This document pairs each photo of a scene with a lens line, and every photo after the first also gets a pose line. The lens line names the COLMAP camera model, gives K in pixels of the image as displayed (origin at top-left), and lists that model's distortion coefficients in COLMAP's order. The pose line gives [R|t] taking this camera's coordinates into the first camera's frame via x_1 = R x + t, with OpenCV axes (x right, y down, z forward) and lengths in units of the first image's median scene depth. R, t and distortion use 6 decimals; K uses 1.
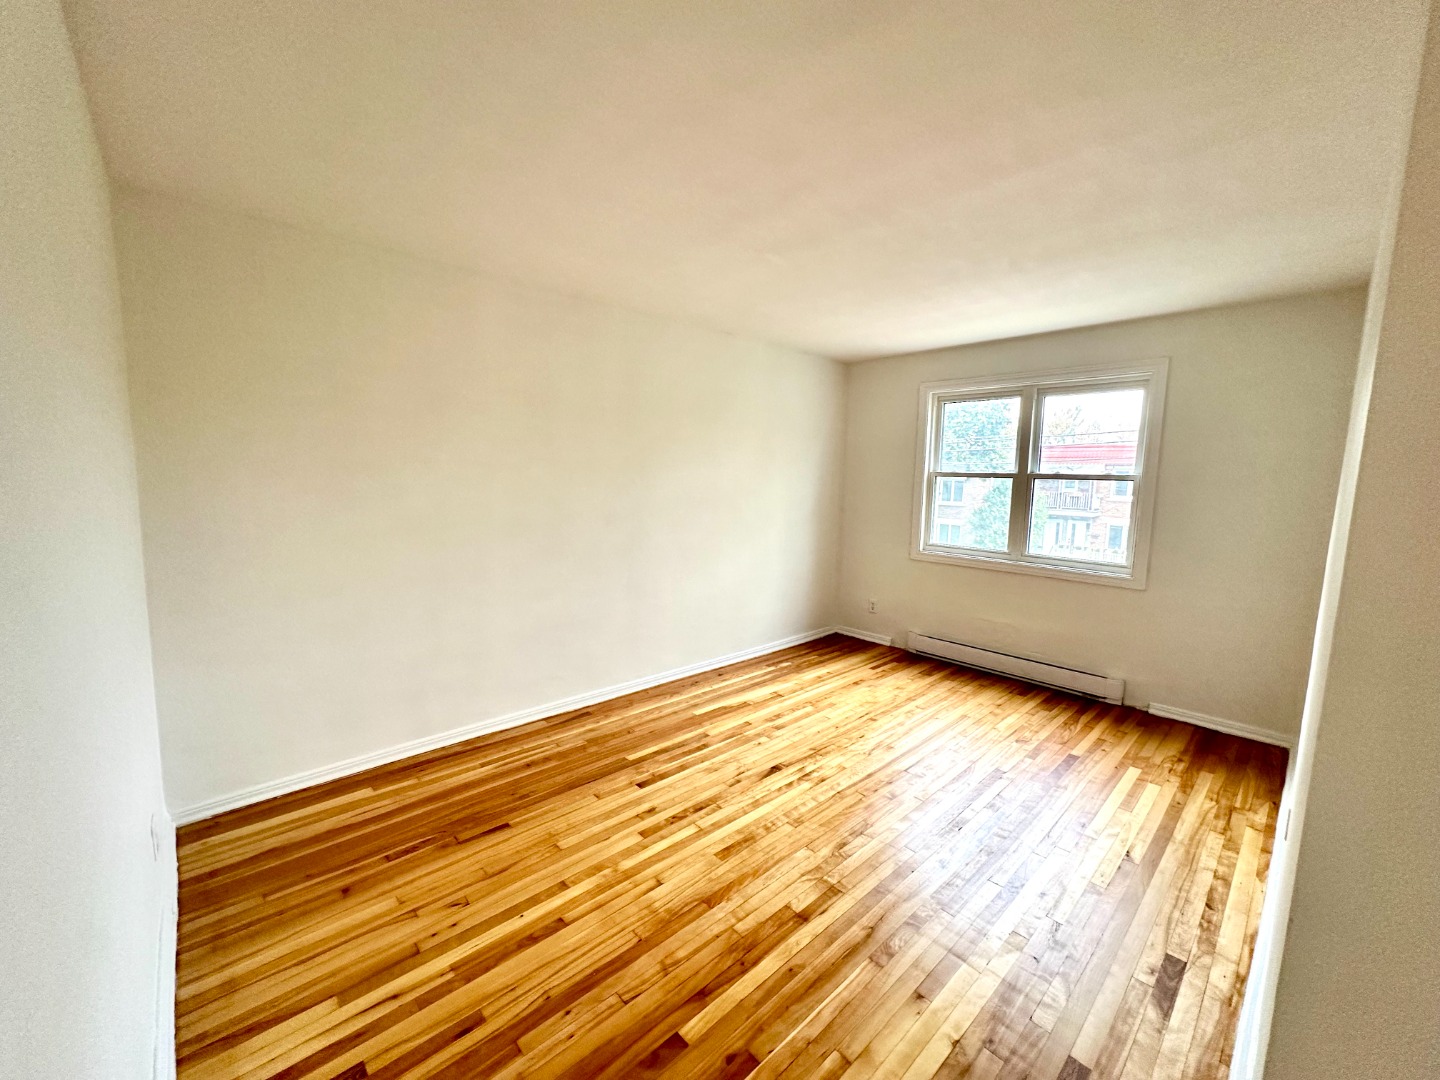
lens RADIAL K [[573.7, 0, 716.6], [0, 573.7, 539.5], [0, 0, 1]] dist [-0.003434, 0.000915]
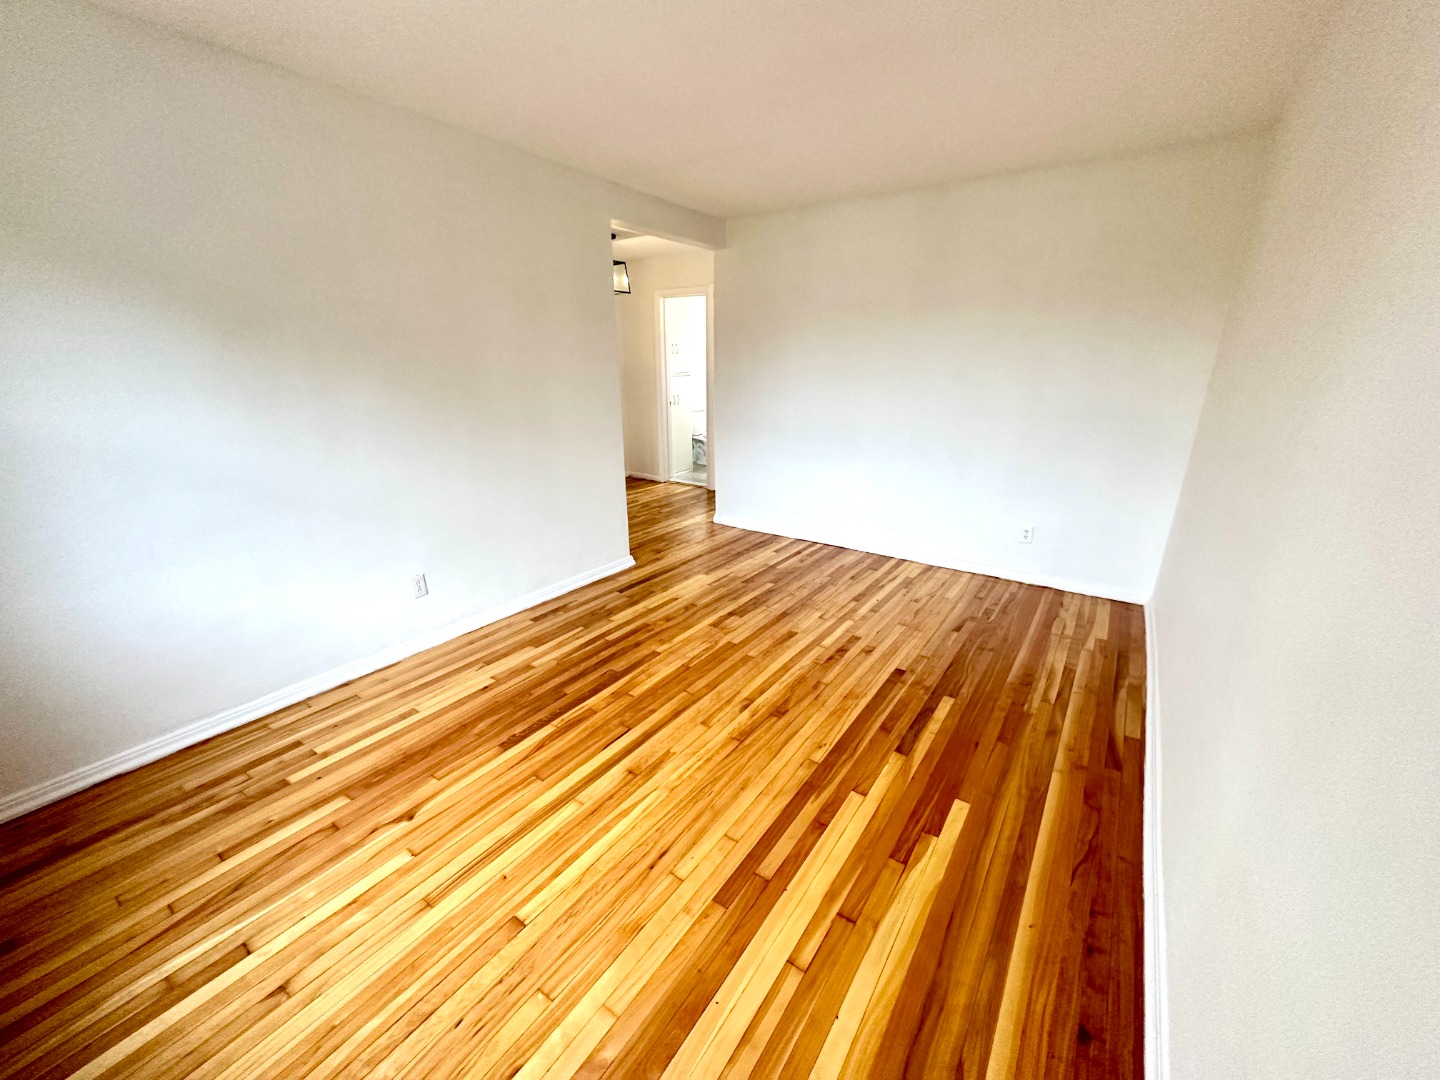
lens RADIAL K [[573.7, 0, 725.2], [0, 573.7, 542.3], [0, 0, 1]] dist [-0.003434, 0.000915]
pose [[-0.974579, 0.050992, -0.218166, 0.428379], [-0.044120, 0.911008, 0.410021, -0.207203], [0.219658, 0.409223, -0.885599, 1.944272]]
